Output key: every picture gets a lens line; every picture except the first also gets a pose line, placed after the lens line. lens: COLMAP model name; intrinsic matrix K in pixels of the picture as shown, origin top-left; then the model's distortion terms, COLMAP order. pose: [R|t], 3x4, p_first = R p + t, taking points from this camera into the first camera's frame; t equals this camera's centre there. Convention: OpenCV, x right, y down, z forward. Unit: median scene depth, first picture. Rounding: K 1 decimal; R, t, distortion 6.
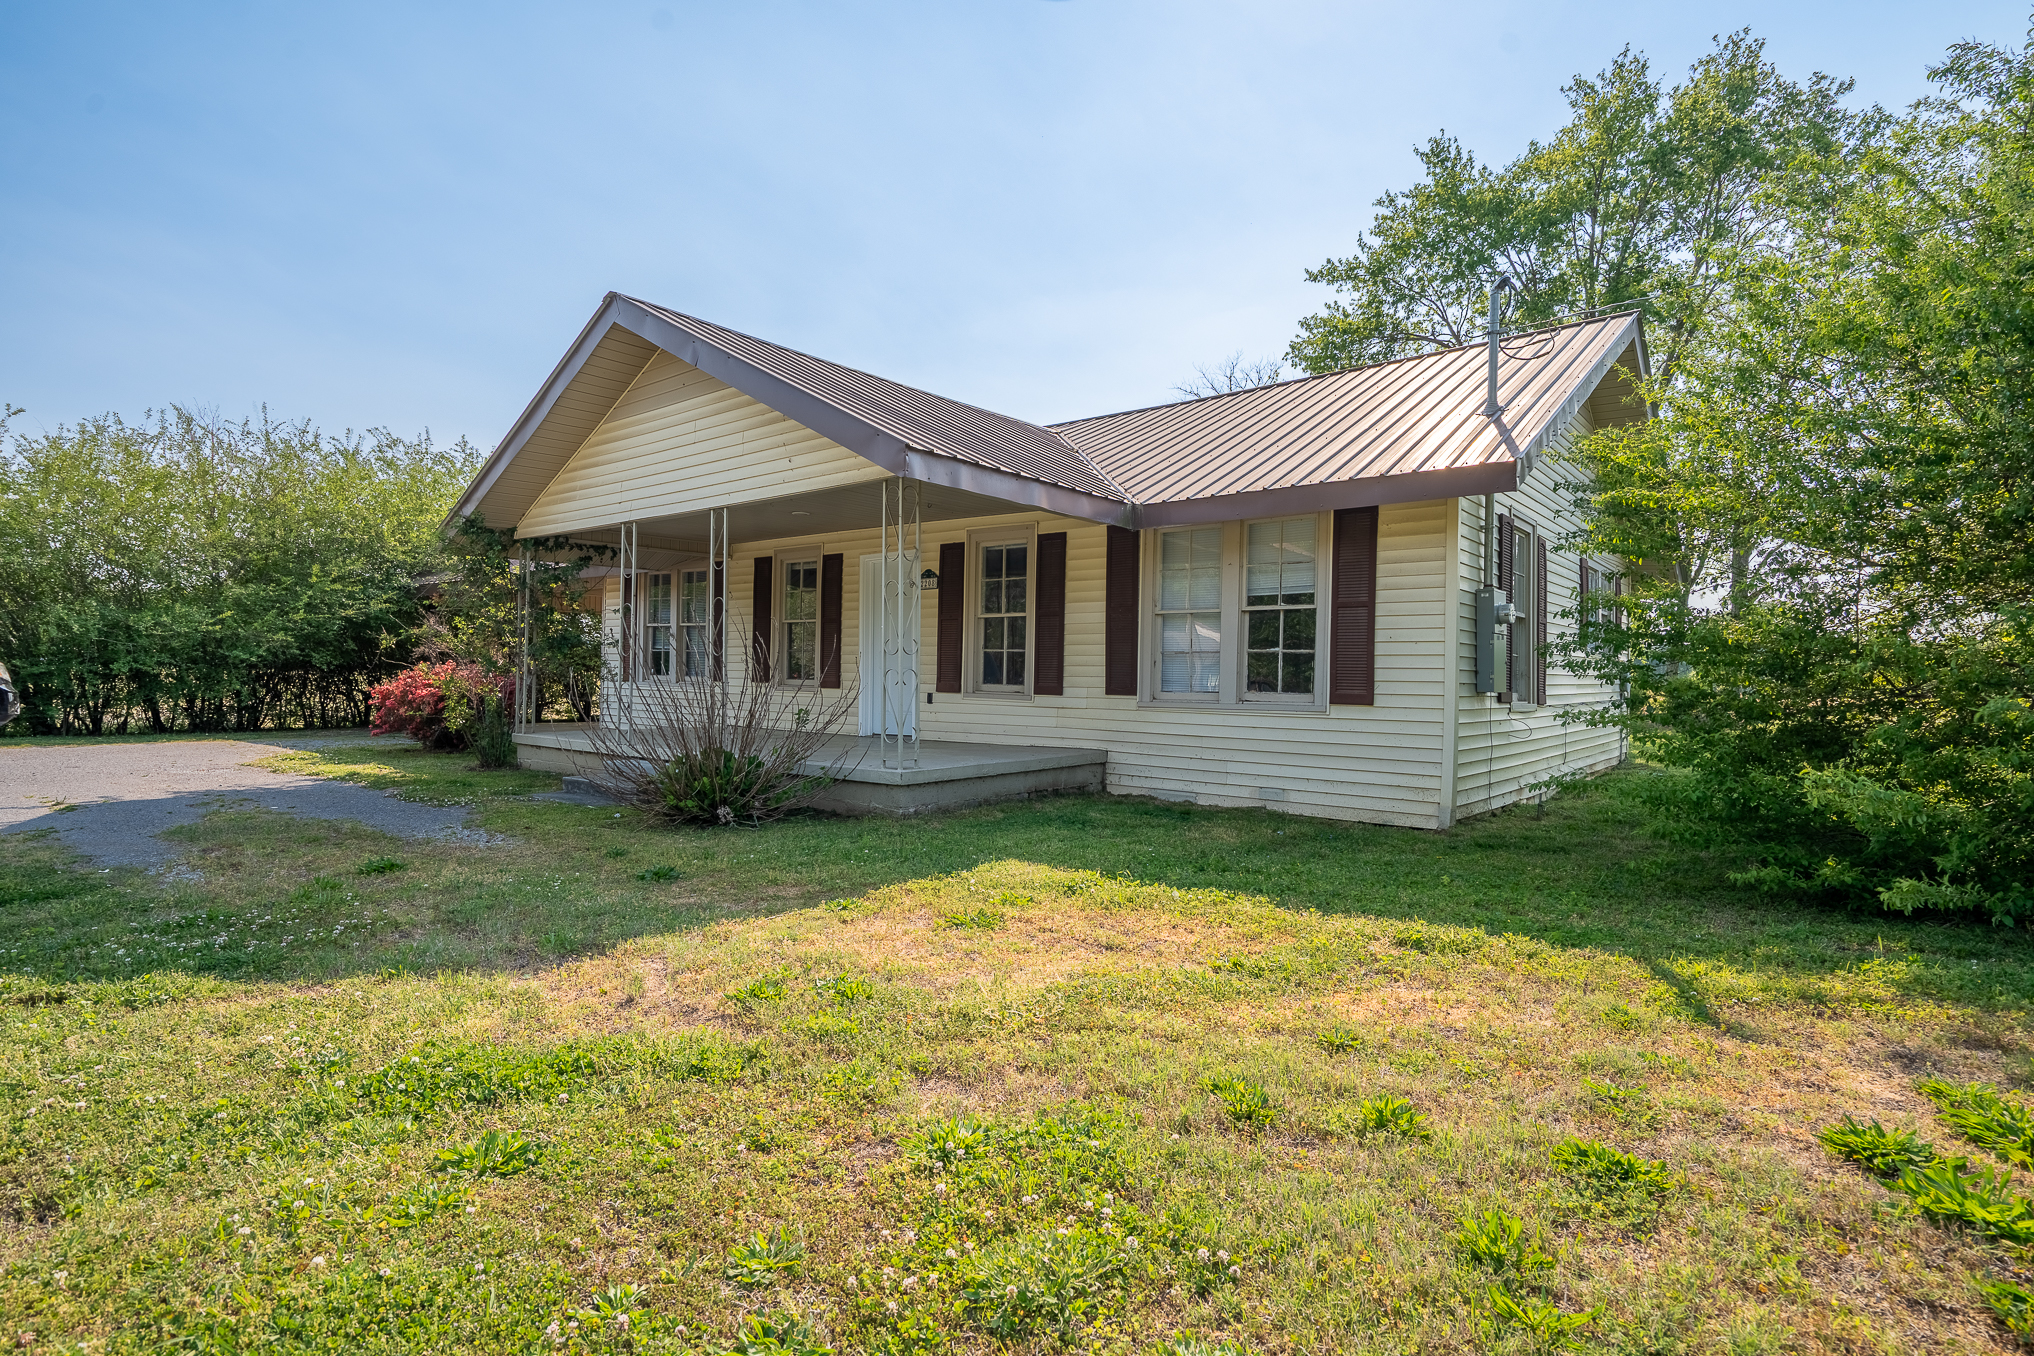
lens RADIAL K [[1028.0, 0, 1005.4], [0, 1028.0, 673.6], [0, 0, 1]] dist [0.002819, 0.000127]
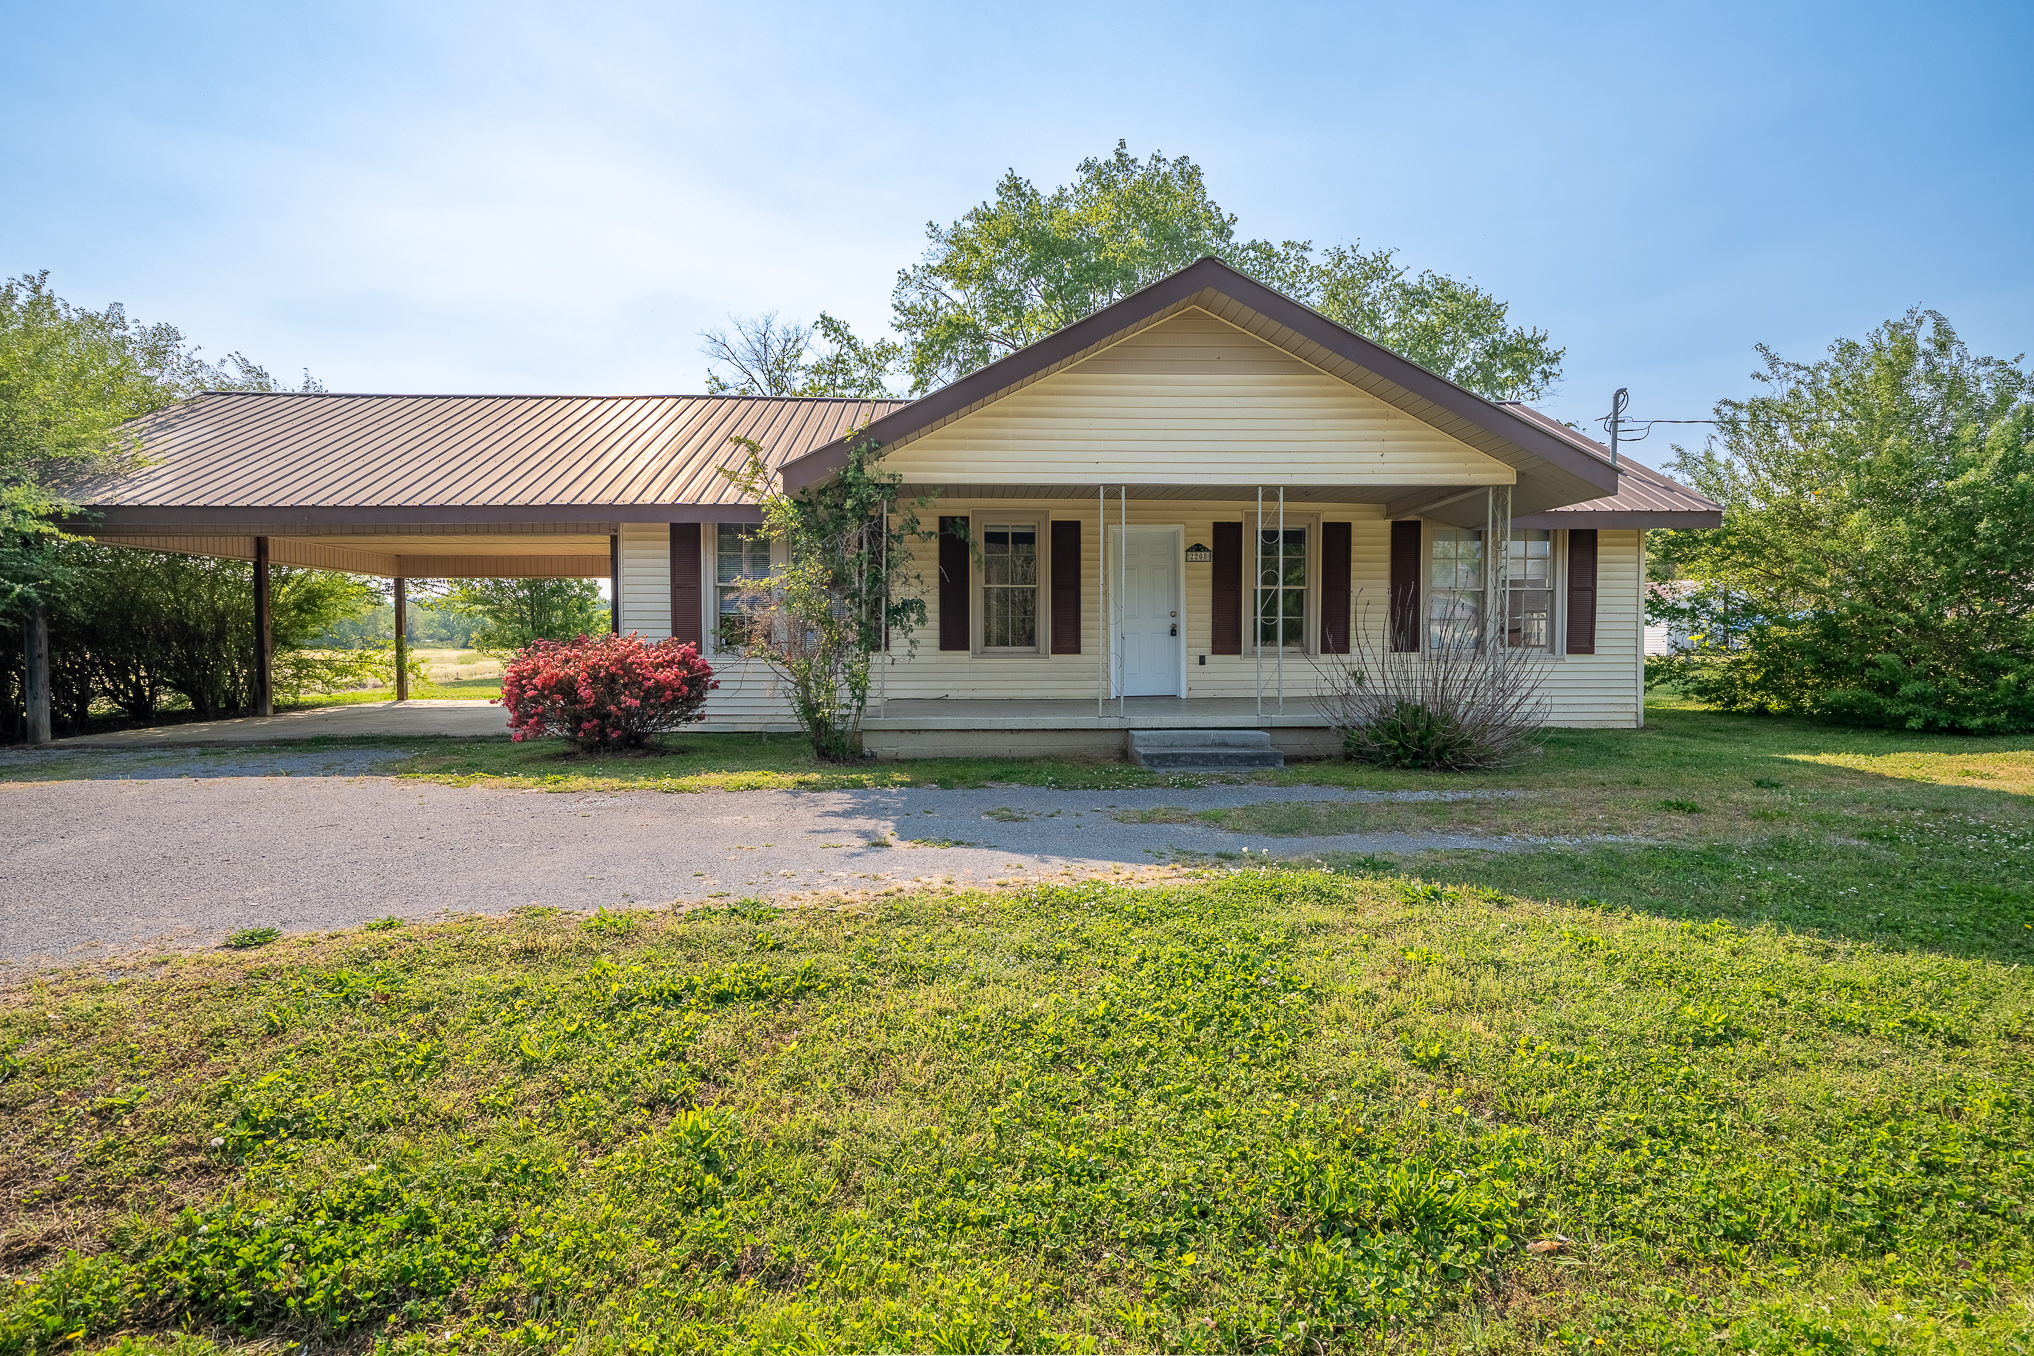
lens RADIAL K [[1028.0, 0, 1003.8], [0, 1028.0, 672.0], [0, 0, 1]] dist [0.002819, 0.000127]
pose [[0.740301, -0.044234, 0.670819, -0.990934], [0.011969, 0.998542, 0.052635, -0.024775], [-0.672169, -0.030937, 0.739751, 0.325657]]
